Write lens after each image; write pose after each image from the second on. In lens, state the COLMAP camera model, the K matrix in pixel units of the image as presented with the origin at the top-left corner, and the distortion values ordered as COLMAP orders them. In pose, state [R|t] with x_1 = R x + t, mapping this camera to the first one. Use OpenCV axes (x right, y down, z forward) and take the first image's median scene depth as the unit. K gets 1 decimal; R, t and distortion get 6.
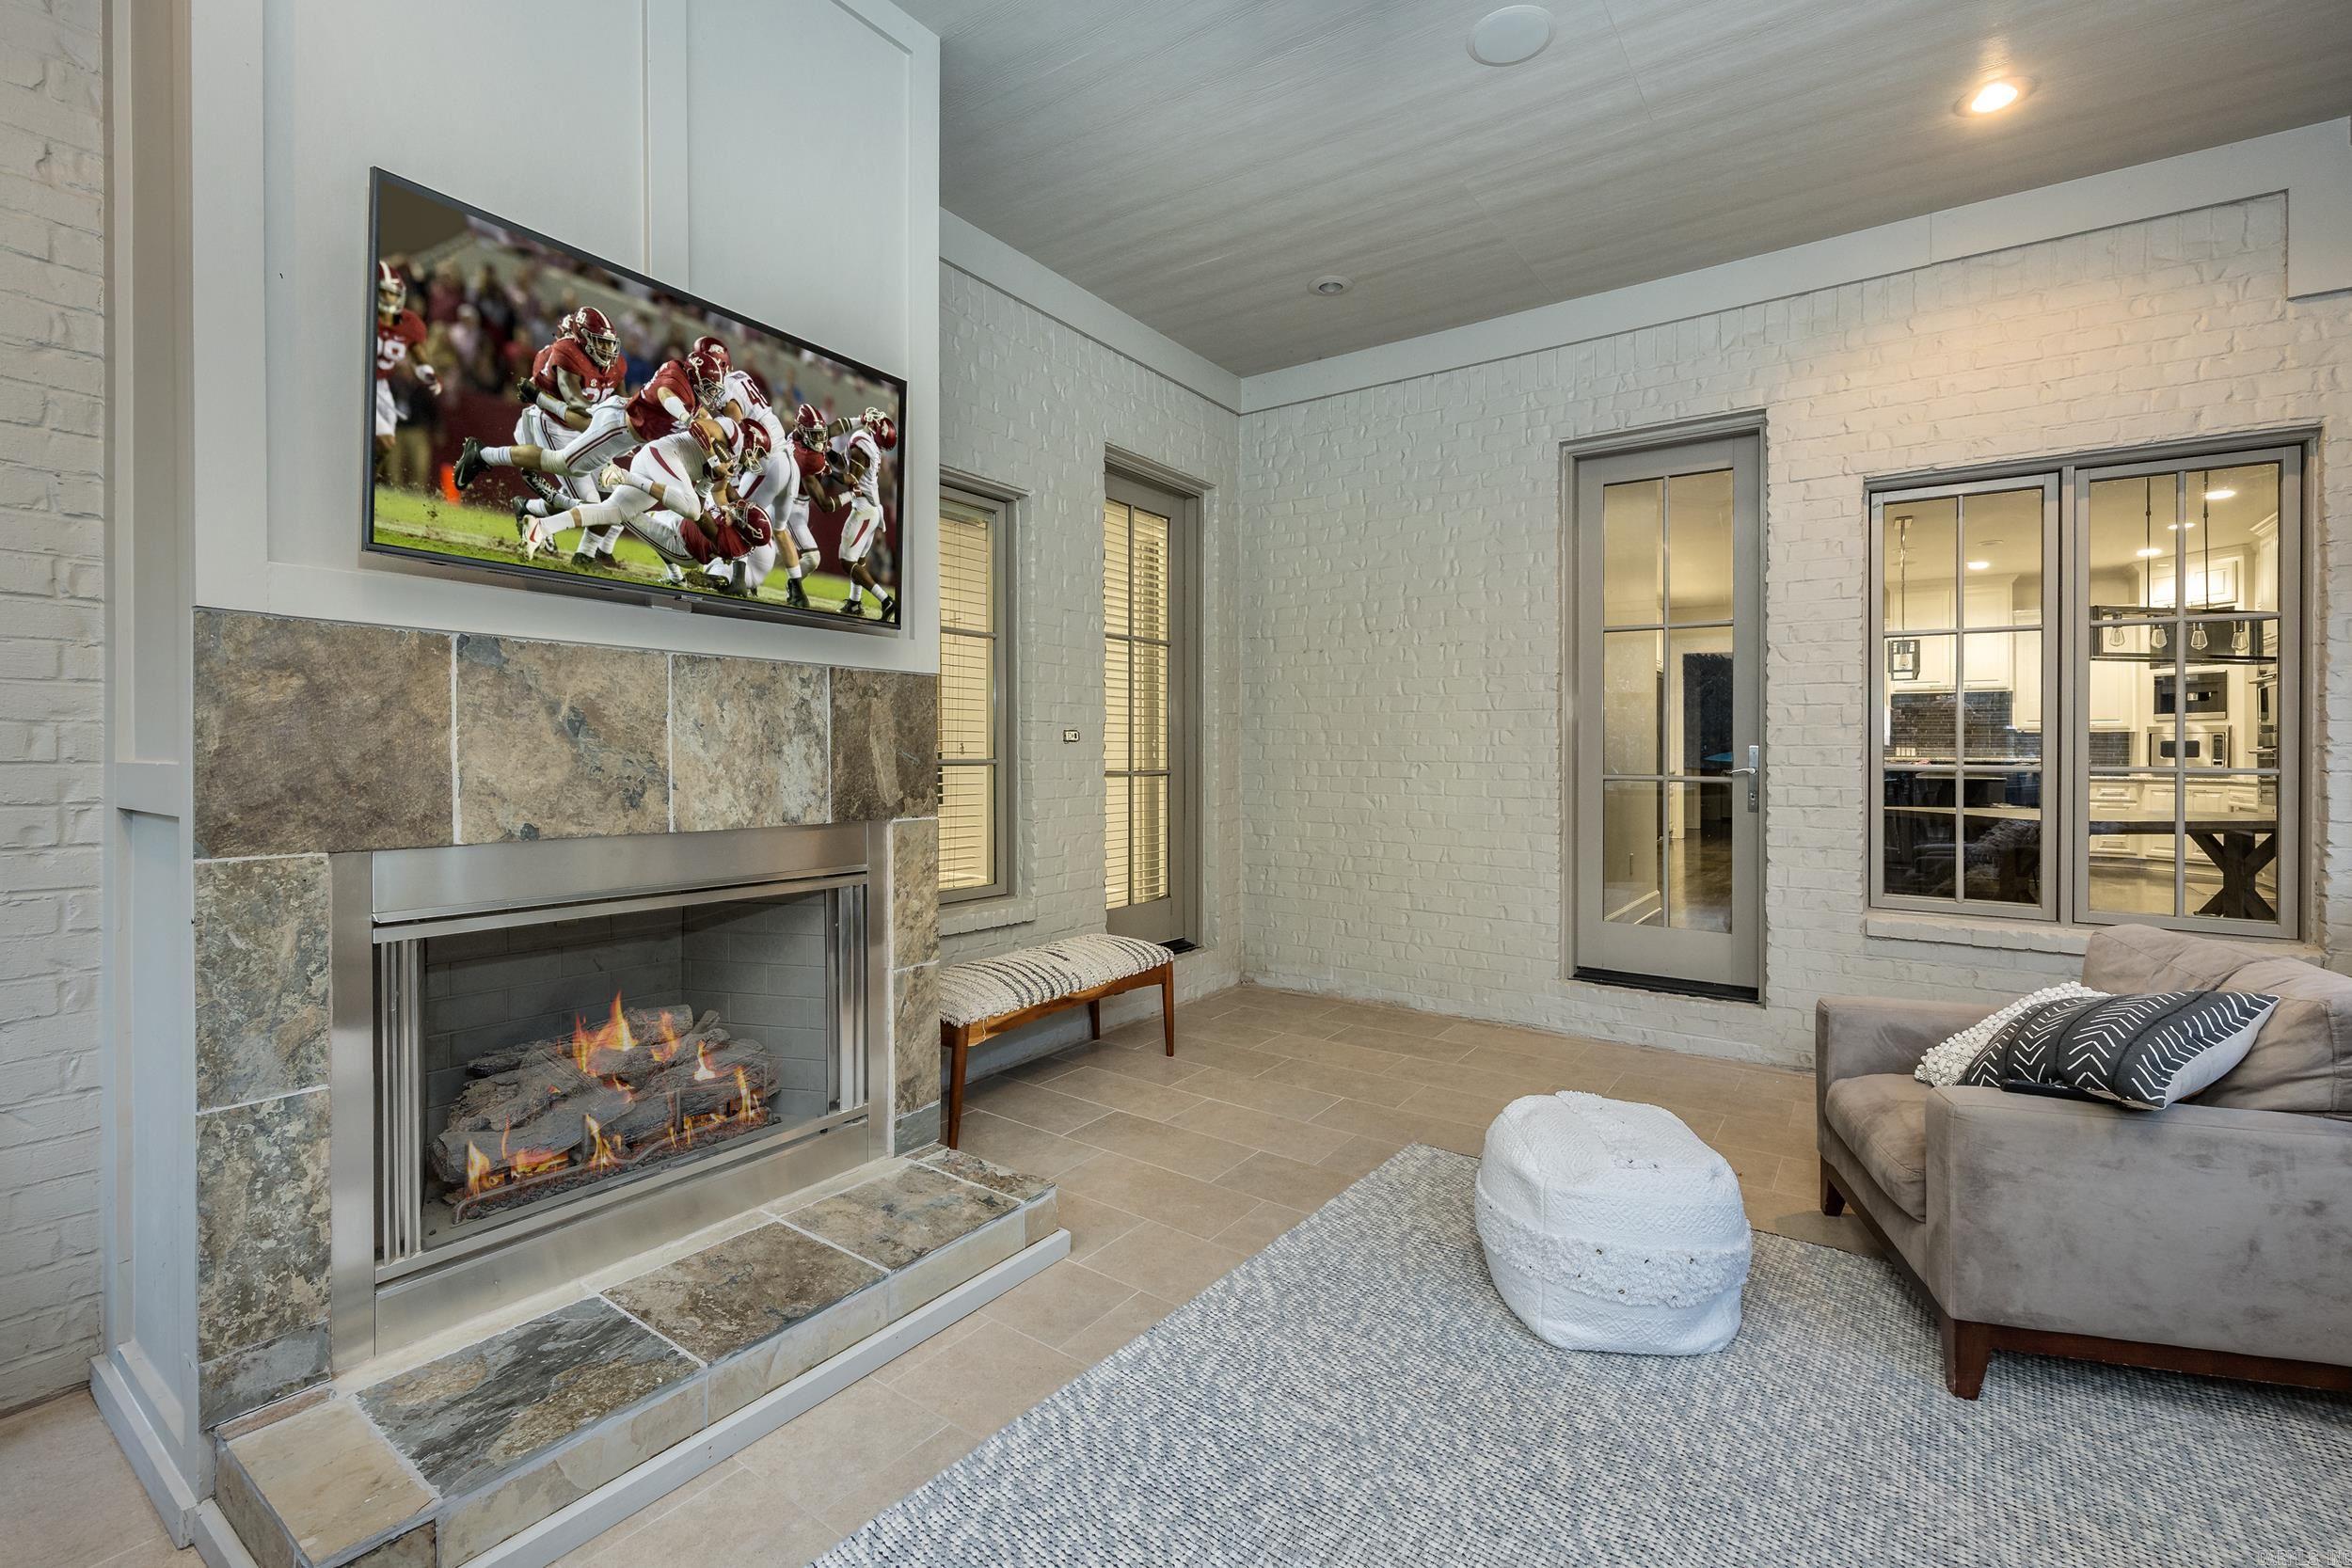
lens RADIAL K [[1010.4, 0, 1134.7], [0, 1010.4, 749.4], [0, 0, 1]] dist [0.001342, 0.000214]
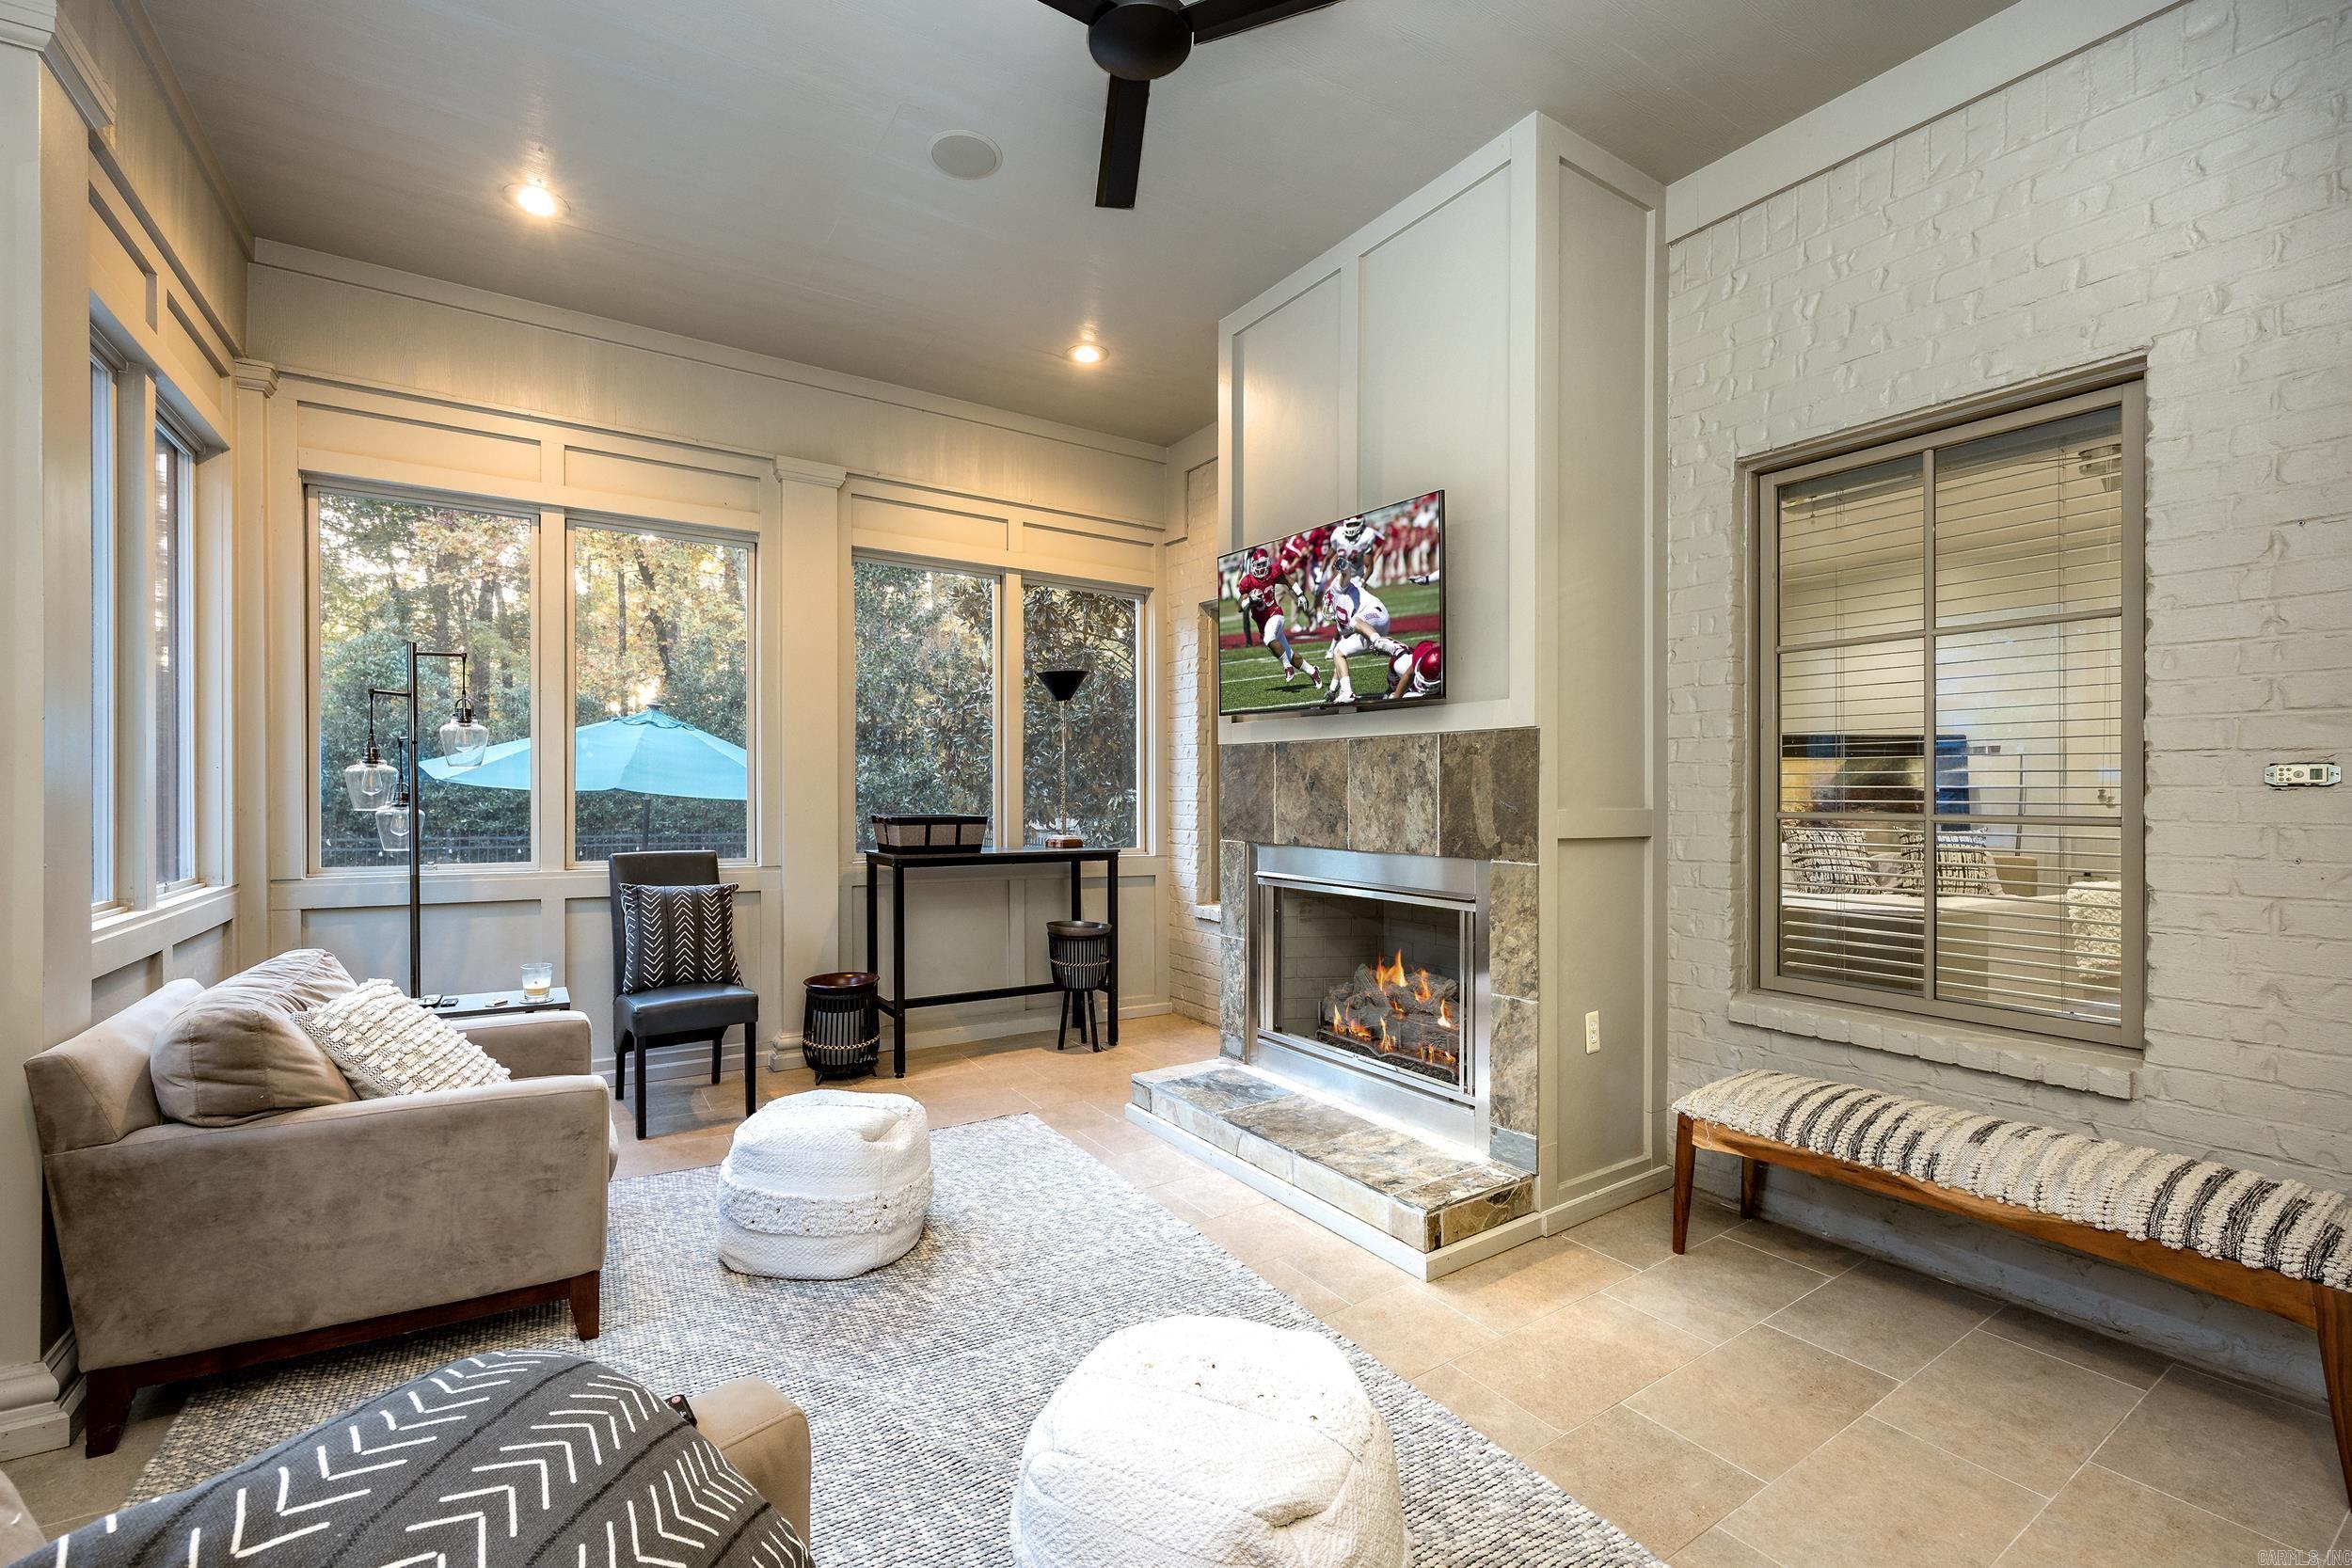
lens RADIAL K [[1010.4, 0, 1172.5], [0, 1010.4, 796.9], [0, 0, 1]] dist [0.001342, 0.000214]
pose [[-0.338974, -0.001504, -0.940795, 1.069777], [-0.001938, 0.999998, -0.000900, -0.000461], [0.940794, 0.001518, -0.338976, 1.175507]]
